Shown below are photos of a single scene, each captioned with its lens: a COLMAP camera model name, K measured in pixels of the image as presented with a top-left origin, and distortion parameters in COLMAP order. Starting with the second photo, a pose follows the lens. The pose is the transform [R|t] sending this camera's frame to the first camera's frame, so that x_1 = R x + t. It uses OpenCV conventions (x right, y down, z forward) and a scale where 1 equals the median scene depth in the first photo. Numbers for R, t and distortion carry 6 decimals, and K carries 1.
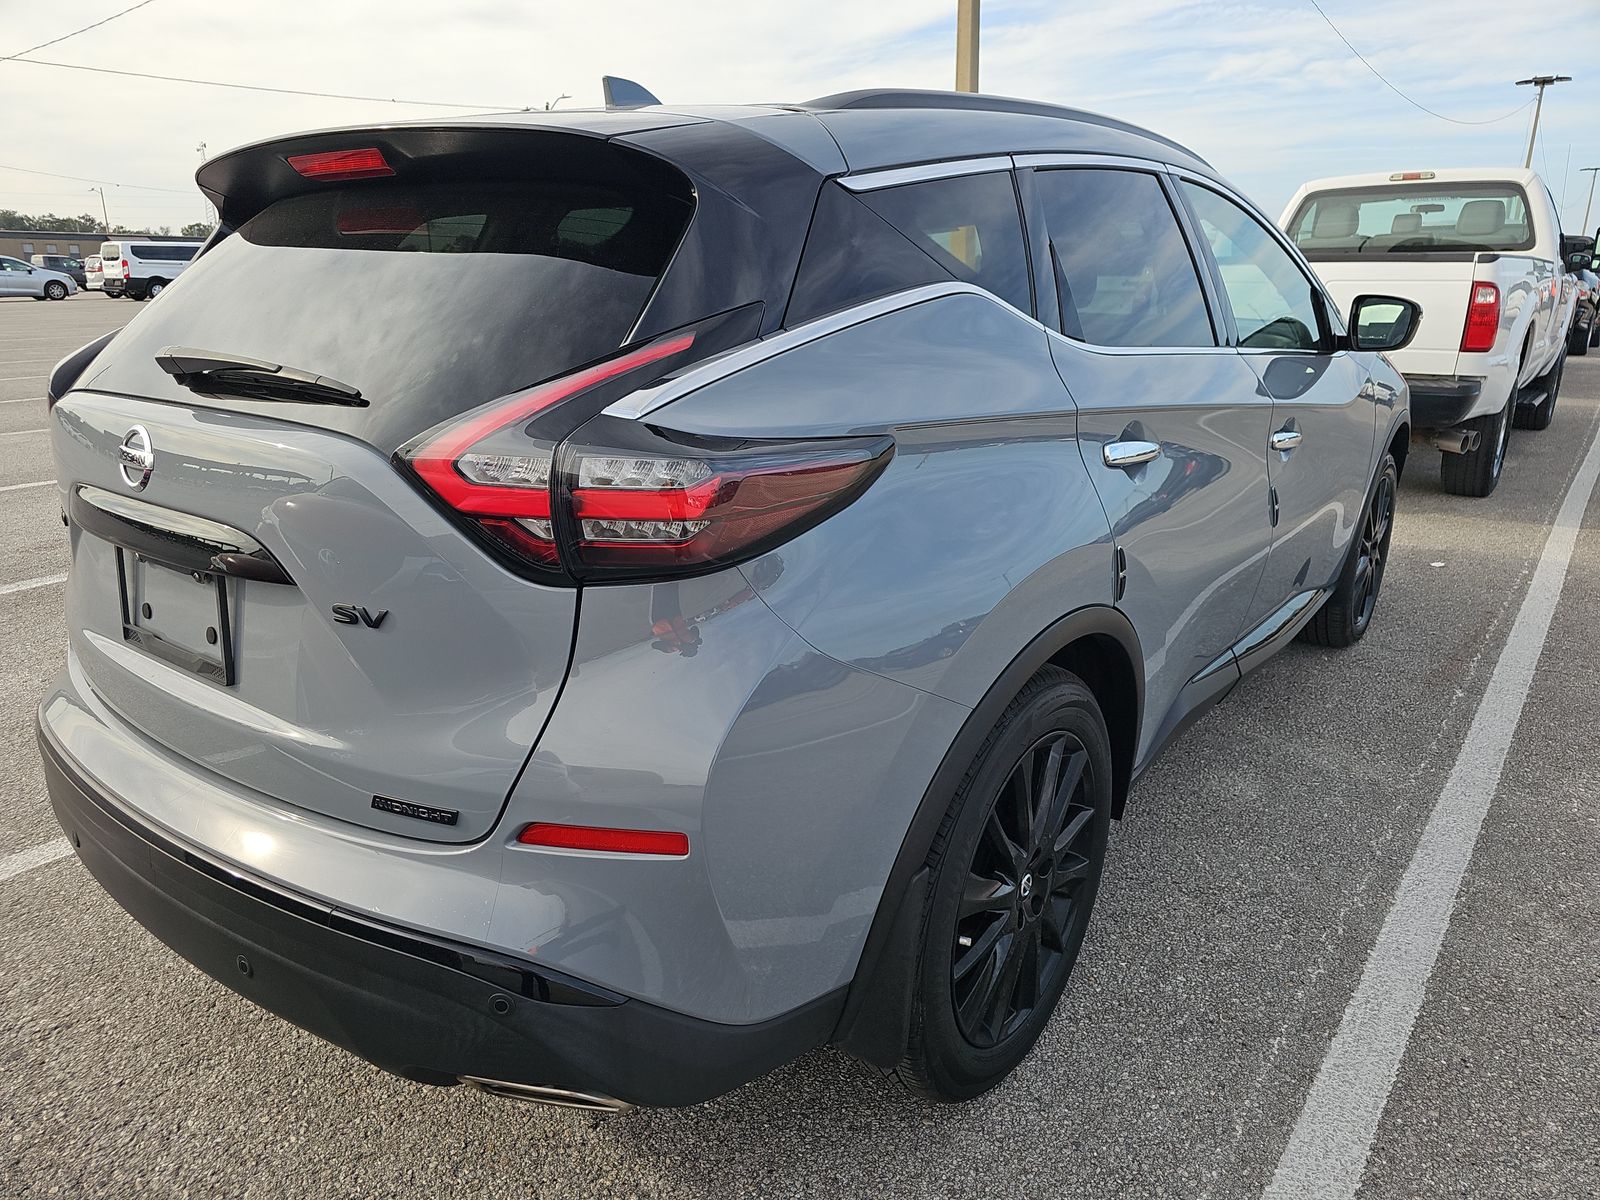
lens RADIAL K [[1082.0, 0, 796.4], [0, 1082.0, 622.8], [0, 0, 1]] dist [0.053778, -0.041635]
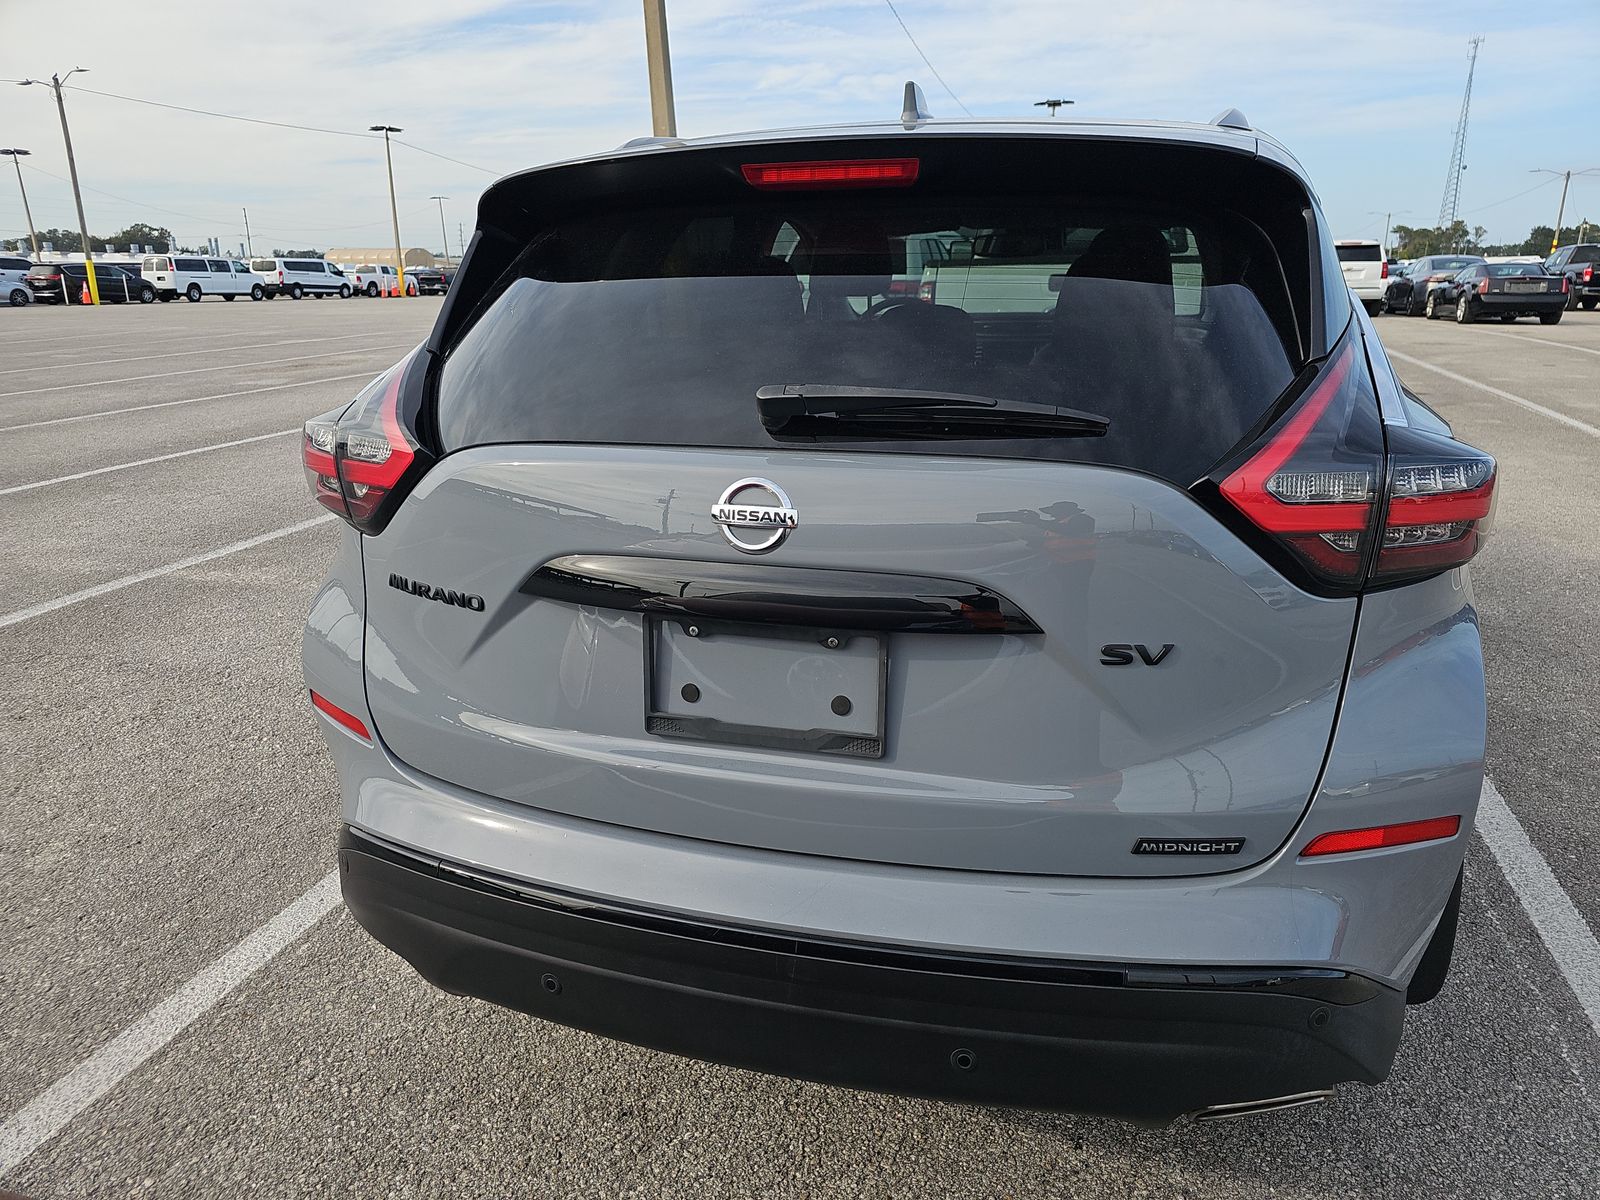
lens RADIAL K [[1073.7, 0, 803.7], [0, 1073.7, 621.3], [0, 0, 1]] dist [0.044008, -0.041930]
pose [[0.930350, -0.125361, 0.344578, -0.624704], [0.123706, 0.991955, 0.026882, -0.060781], [-0.345176, 0.017616, 0.938373, 0.136873]]
